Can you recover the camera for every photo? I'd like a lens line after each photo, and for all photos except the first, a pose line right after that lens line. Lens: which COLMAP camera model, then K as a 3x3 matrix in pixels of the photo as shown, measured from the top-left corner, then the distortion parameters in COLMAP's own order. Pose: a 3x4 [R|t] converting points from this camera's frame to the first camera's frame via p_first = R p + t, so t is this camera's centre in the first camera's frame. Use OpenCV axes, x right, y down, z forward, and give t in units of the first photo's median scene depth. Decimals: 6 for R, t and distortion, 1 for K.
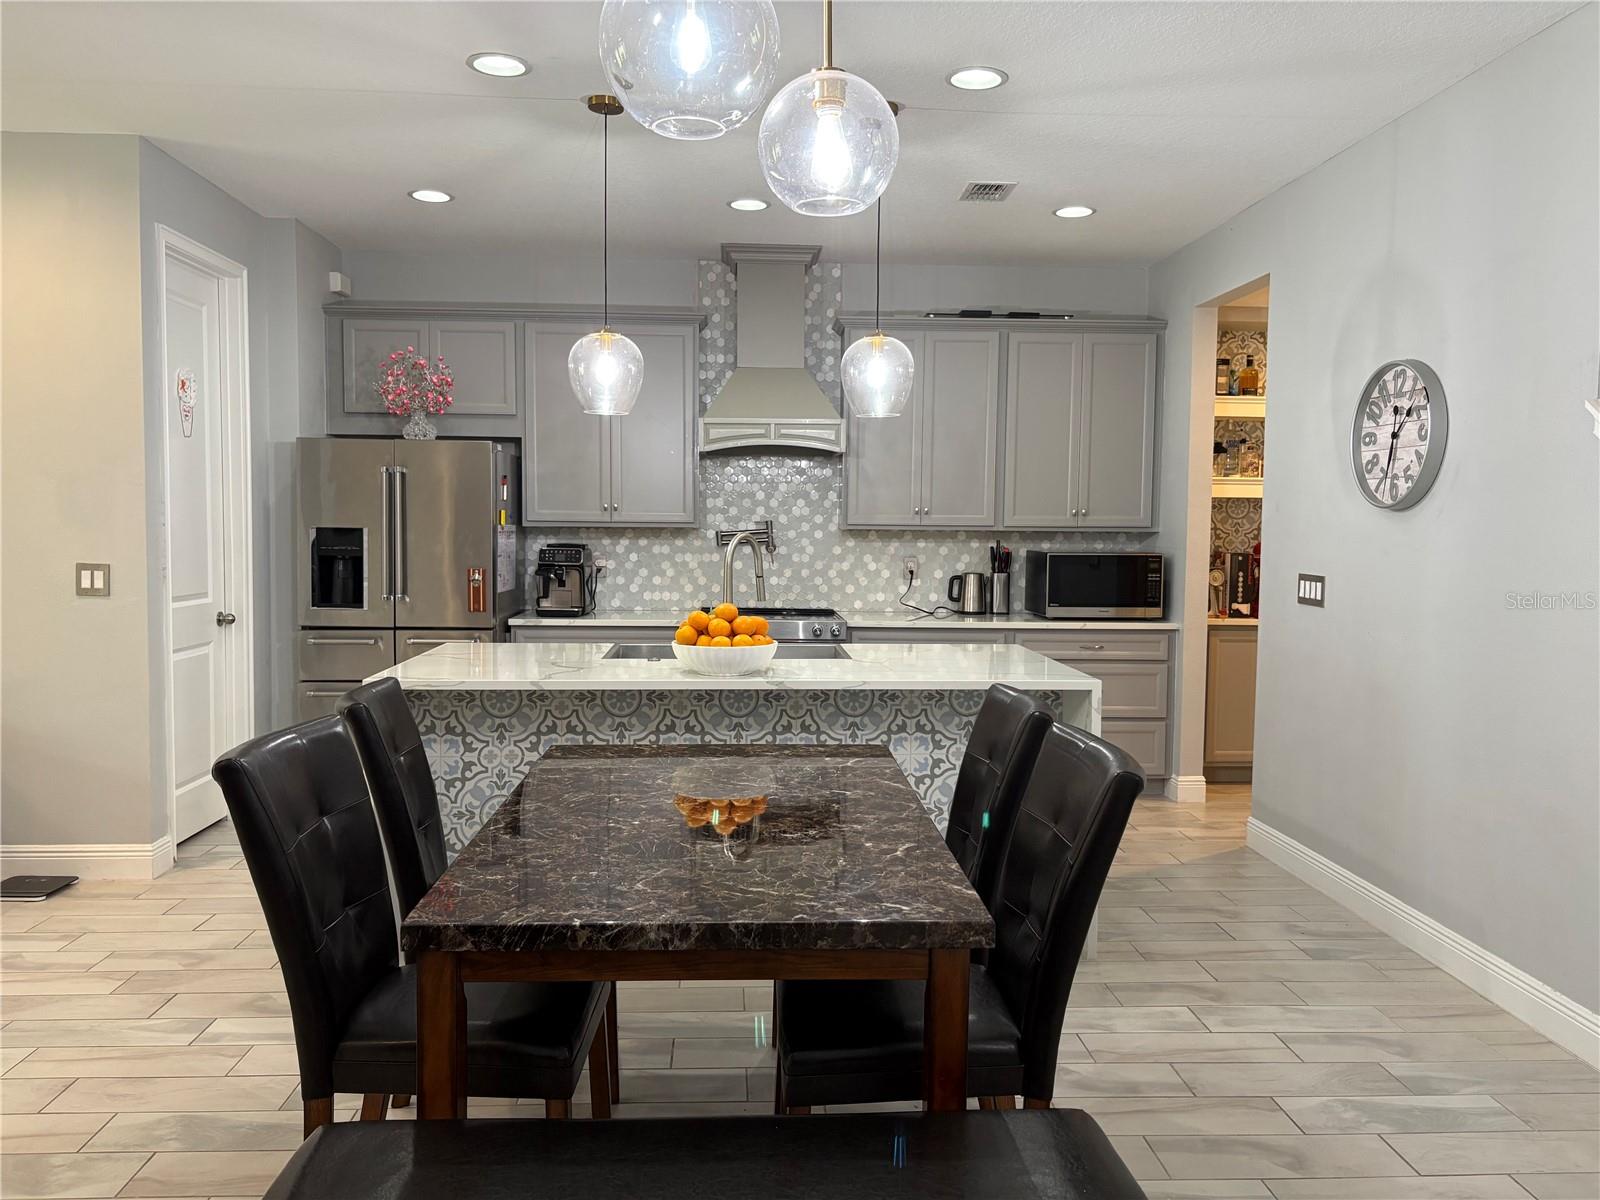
lens RADIAL K [[1213.5, 0, 801.9], [0, 1213.5, 595.1], [0, 0, 1]] dist [0.058982, -0.074442]
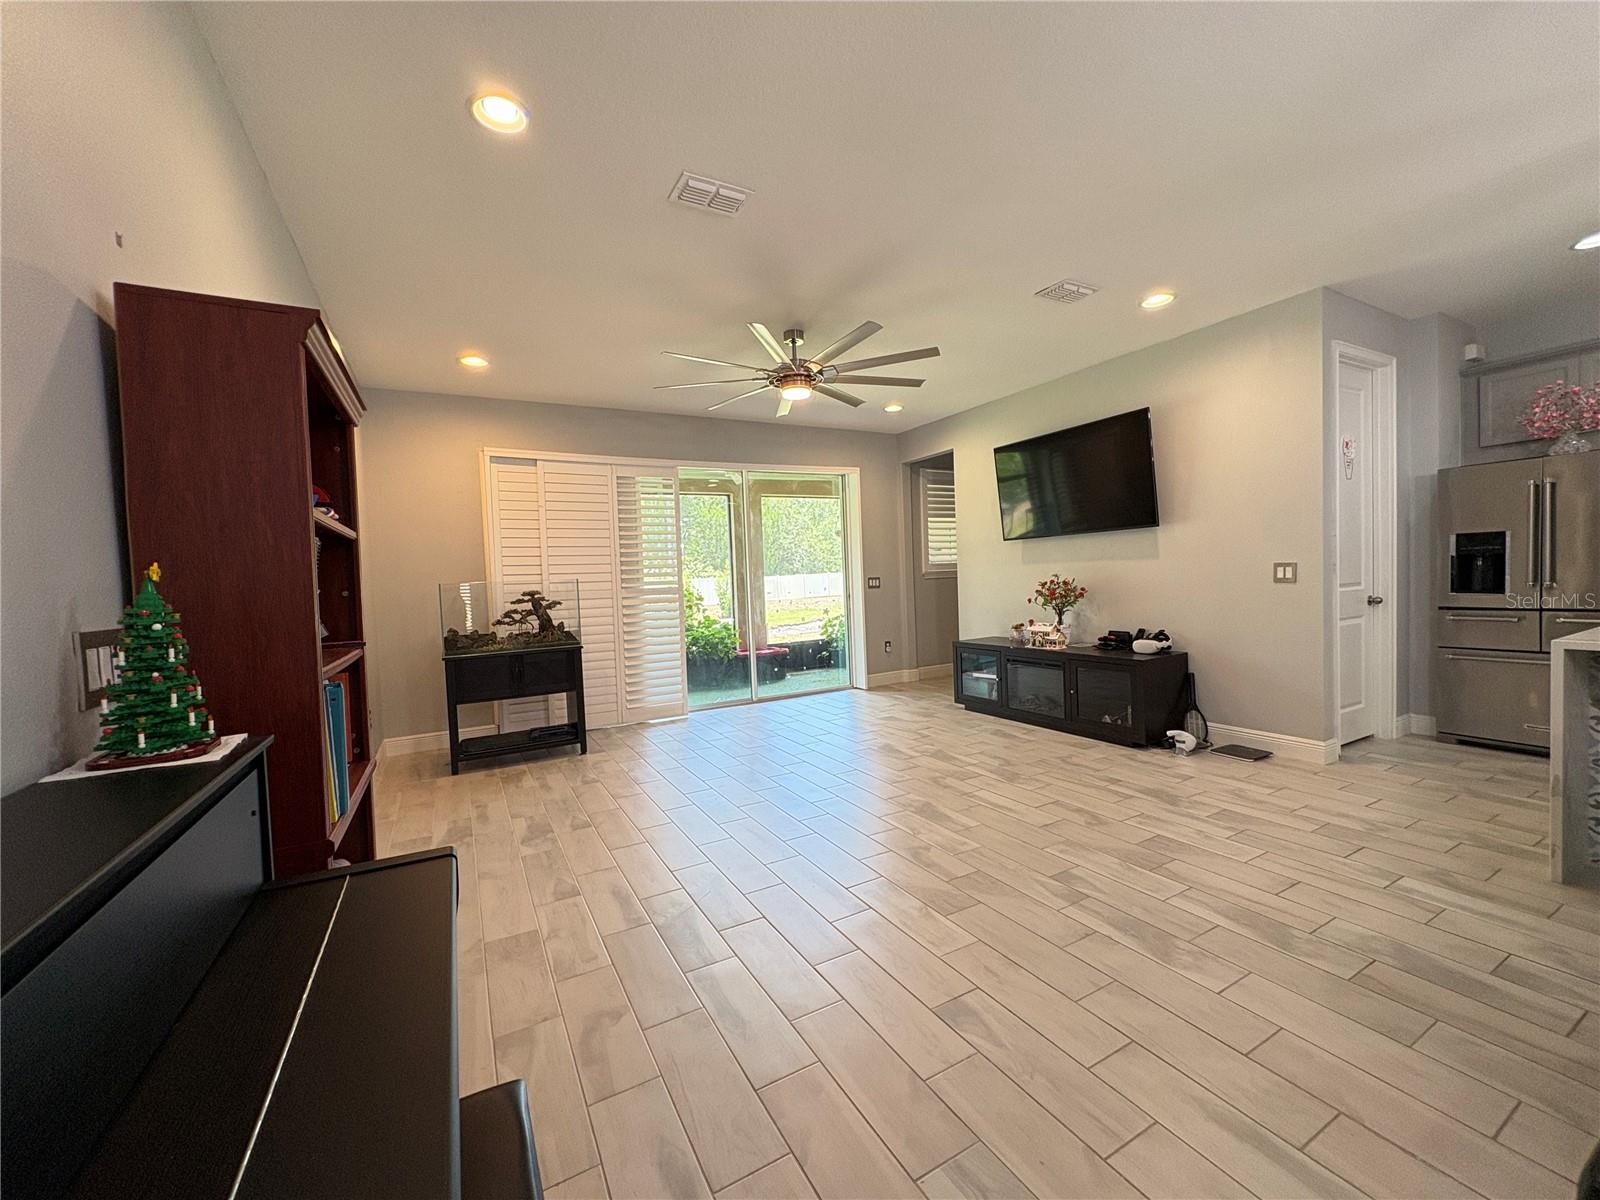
lens RADIAL K [[636.6, 0, 800.0], [0, 636.6, 600.0], [0, 0, 1]] dist [0.002677, -0.000357]
pose [[0.431568, 0.005002, -0.902066, -0.067795], [-0.008321, 0.999964, 0.001564, 0.020747], [0.902042, 0.006831, 0.431594, 0.039446]]
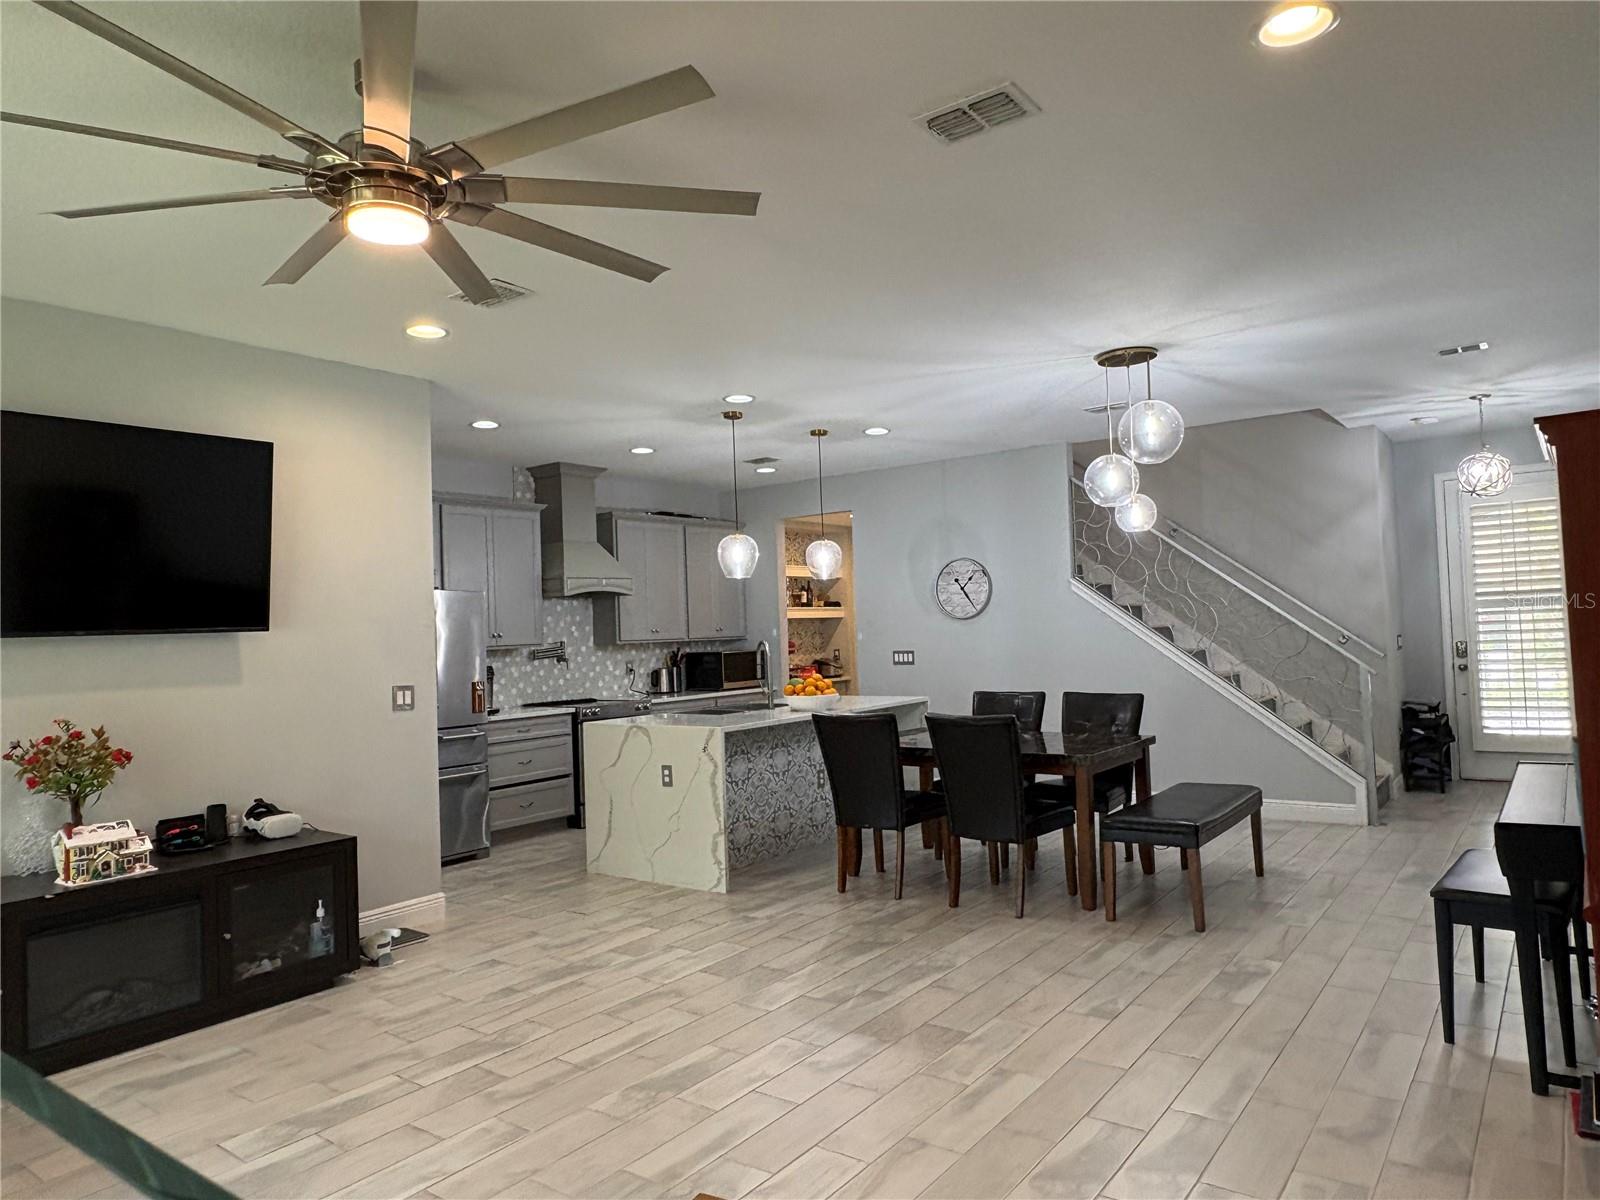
lens RADIAL K [[1035.7, 0, 804.6], [0, 1035.7, 600.6], [0, 0, 1]] dist [-0.002273, -0.000772]
pose [[0.640425, -0.011284, 0.767938, -0.862737], [0.090864, 0.993983, -0.061170, -0.006576], [-0.762627, 0.108953, 0.637597, -0.044414]]
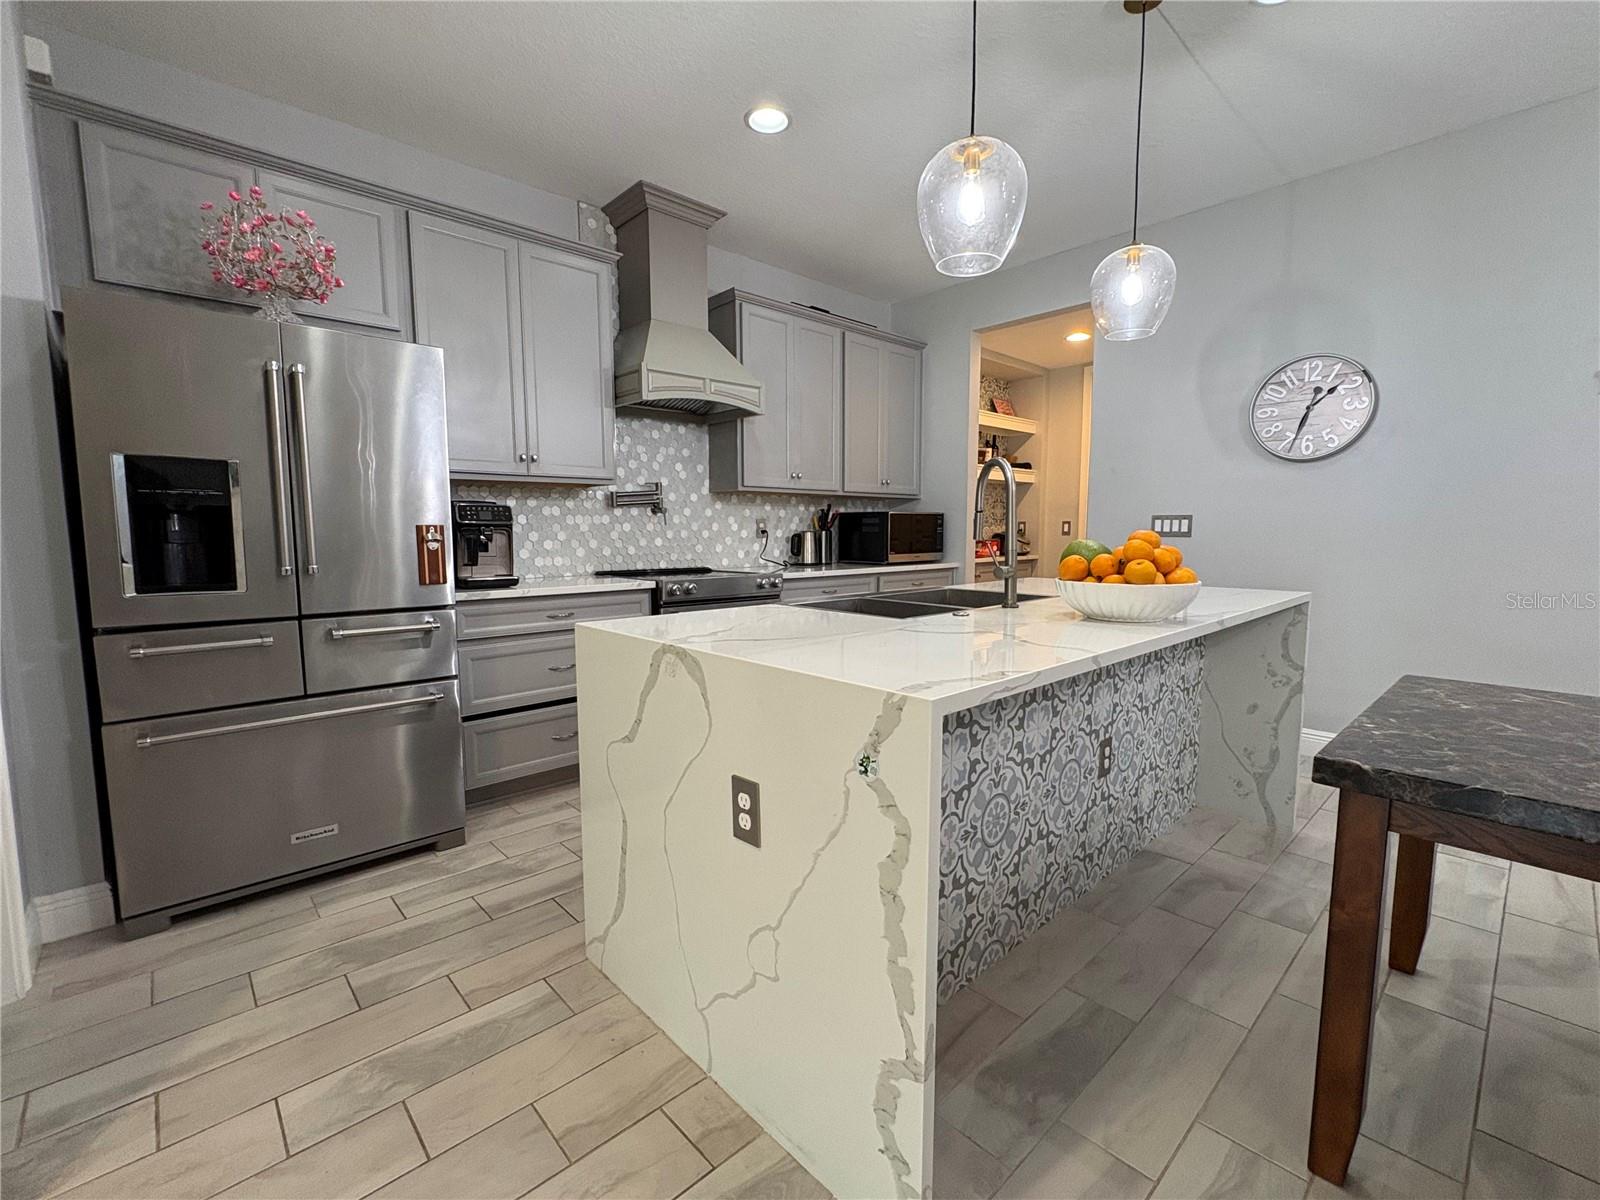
lens RADIAL K [[700.4, 0, 800.0], [0, 700.4, 600.0], [0, 0, 1]] dist [0.000642, -0.000084]
pose [[0.769619, -0.077514, 0.633781, -0.336165], [0.051192, 0.996899, 0.059762, 0.008480], [-0.636448, -0.013549, 0.771200, 0.498663]]
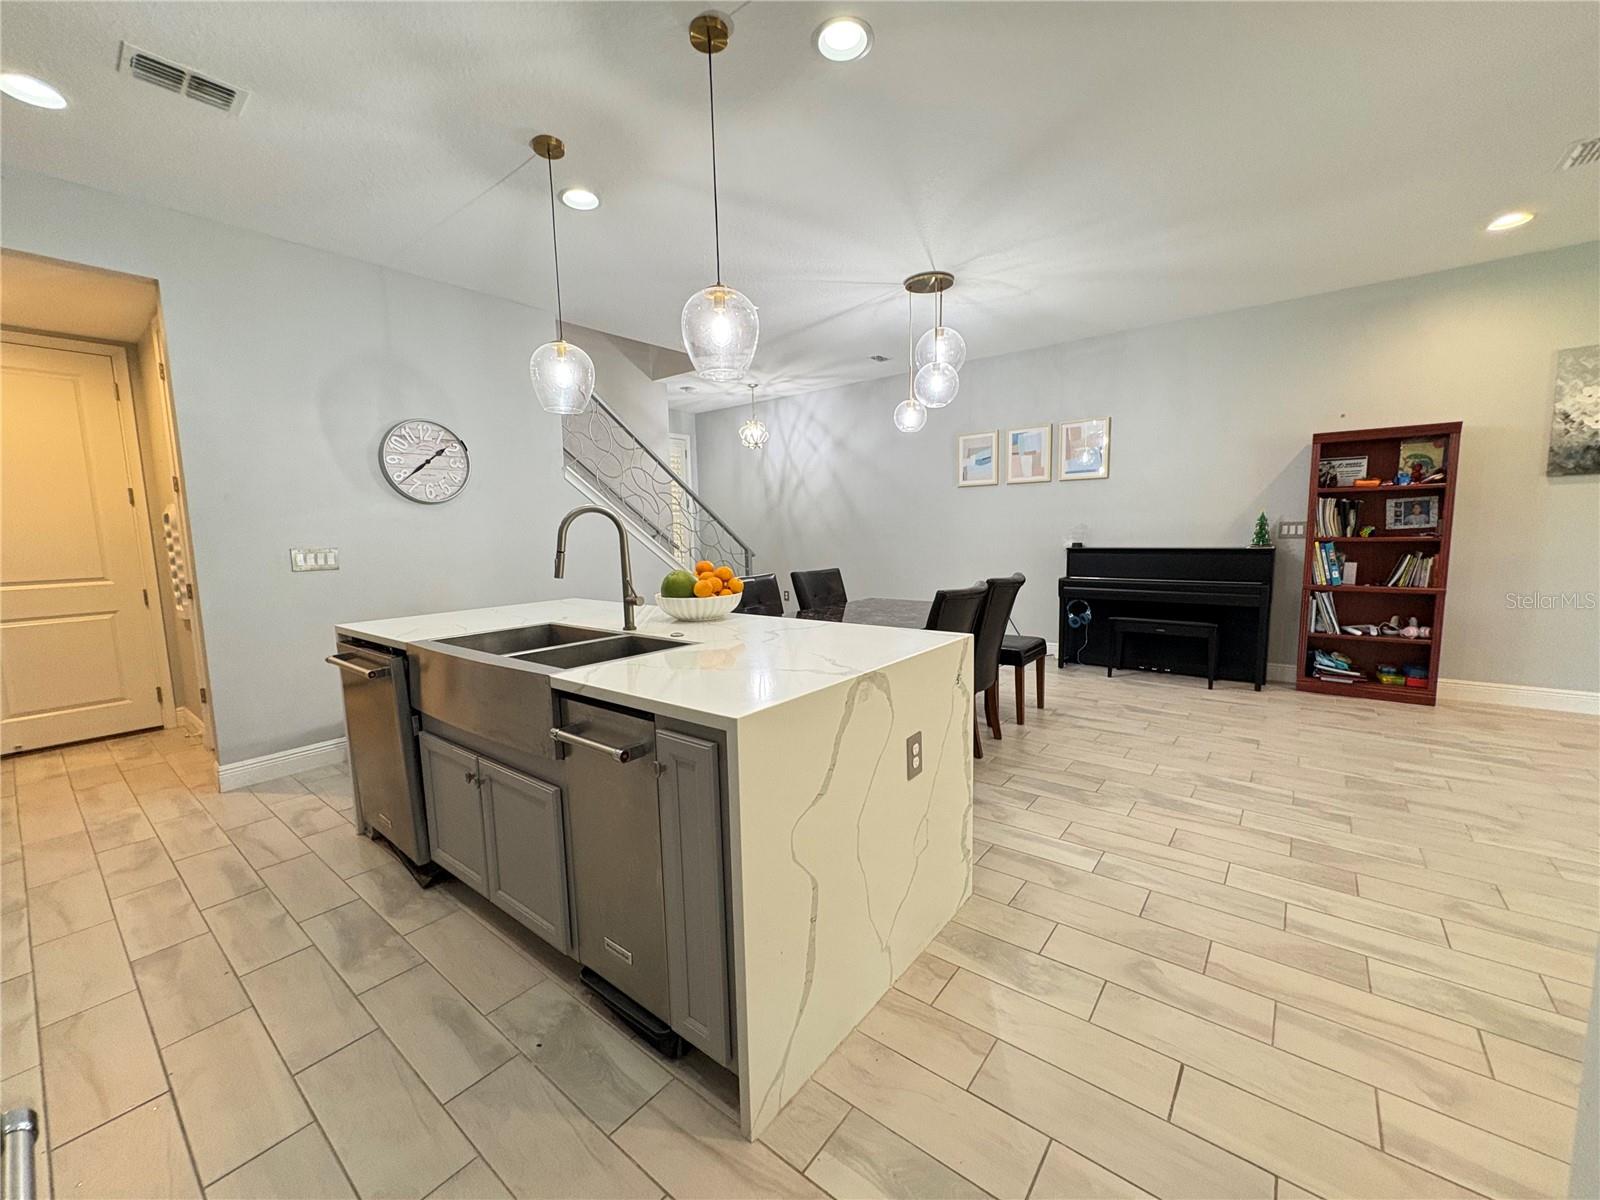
lens RADIAL K [[636.6, 0, 800.0], [0, 636.6, 600.0], [0, 0, 1]] dist [0.002677, -0.000357]
pose [[-0.746738, -0.068759, 0.661555, -0.367508], [0.057206, 0.984317, 0.166877, -0.037056], [-0.662654, 0.162458, -0.731094, 0.902288]]
